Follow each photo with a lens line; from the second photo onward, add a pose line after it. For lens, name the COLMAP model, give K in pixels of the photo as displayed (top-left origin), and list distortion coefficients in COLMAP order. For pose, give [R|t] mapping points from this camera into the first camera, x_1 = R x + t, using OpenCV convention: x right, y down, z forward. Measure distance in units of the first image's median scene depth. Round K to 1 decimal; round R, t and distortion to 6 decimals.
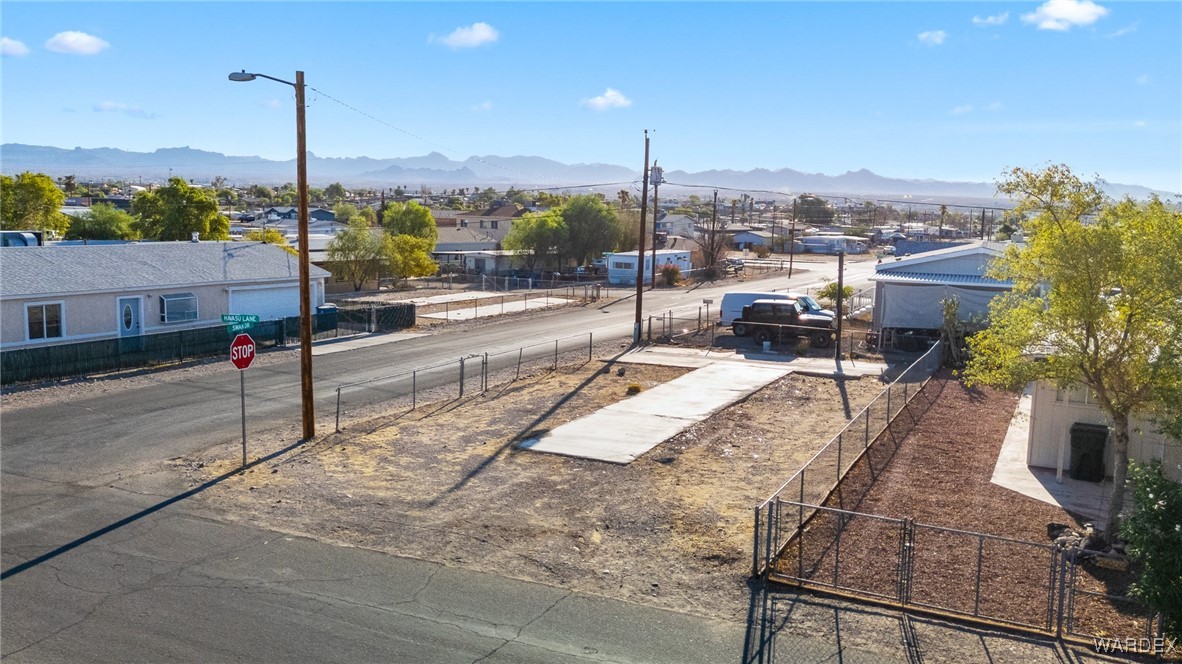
lens RADIAL K [[965.5, 0, 604.1], [0, 965.5, 294.2], [0, 0, 1]] dist [0.069232, -0.052404]
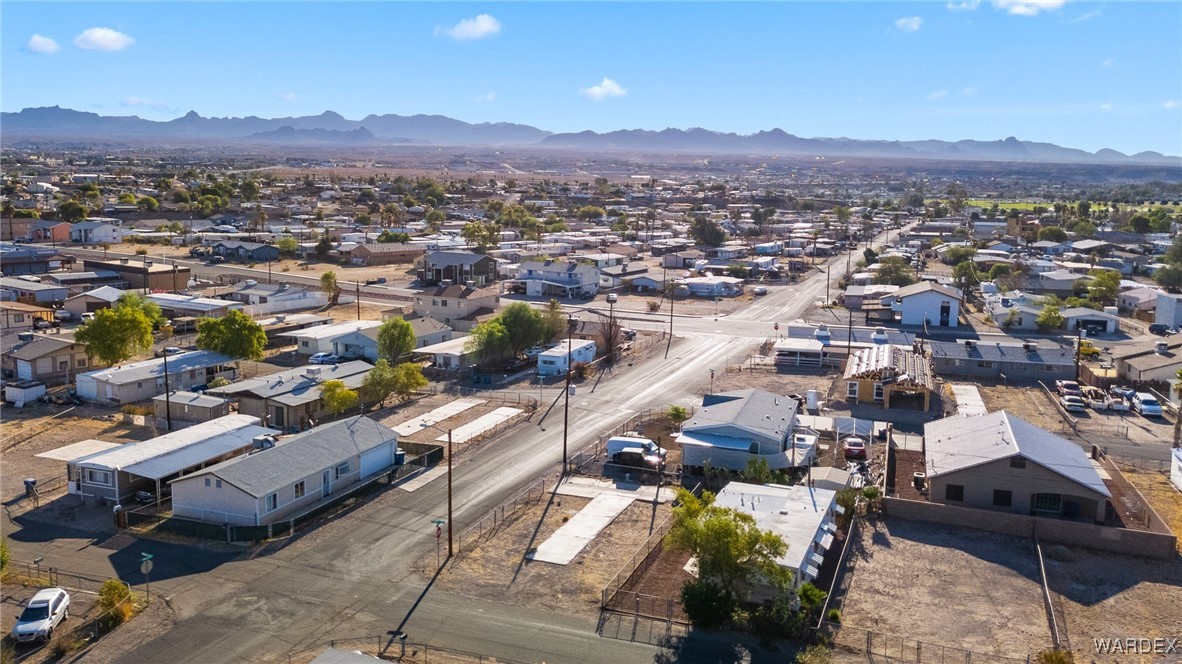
lens RADIAL K [[1006.0, 0, 610.6], [0, 1006.0, 328.6], [0, 0, 1]] dist [0.090837, -0.095149]
pose [[0.995219, -0.012220, 0.096903, -0.134441], [0.004988, 0.997206, 0.074530, -0.785117], [-0.097543, -0.073690, 0.992499, -2.058248]]
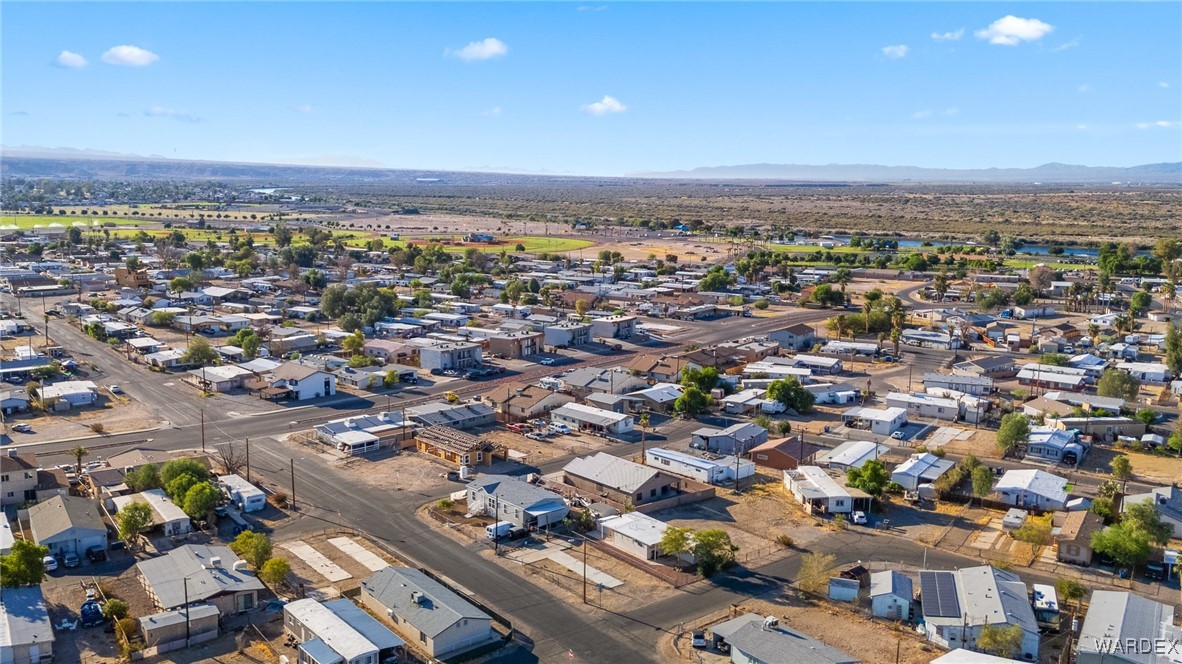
lens RADIAL K [[965.5, 0, 604.1], [0, 965.5, 294.2], [0, 0, 1]] dist [0.069232, -0.052404]
pose [[0.413838, -0.109496, 0.903742, -5.412838], [0.058341, 0.993889, 0.093703, -2.239589], [-0.908479, 0.013947, 0.417697, -1.484324]]
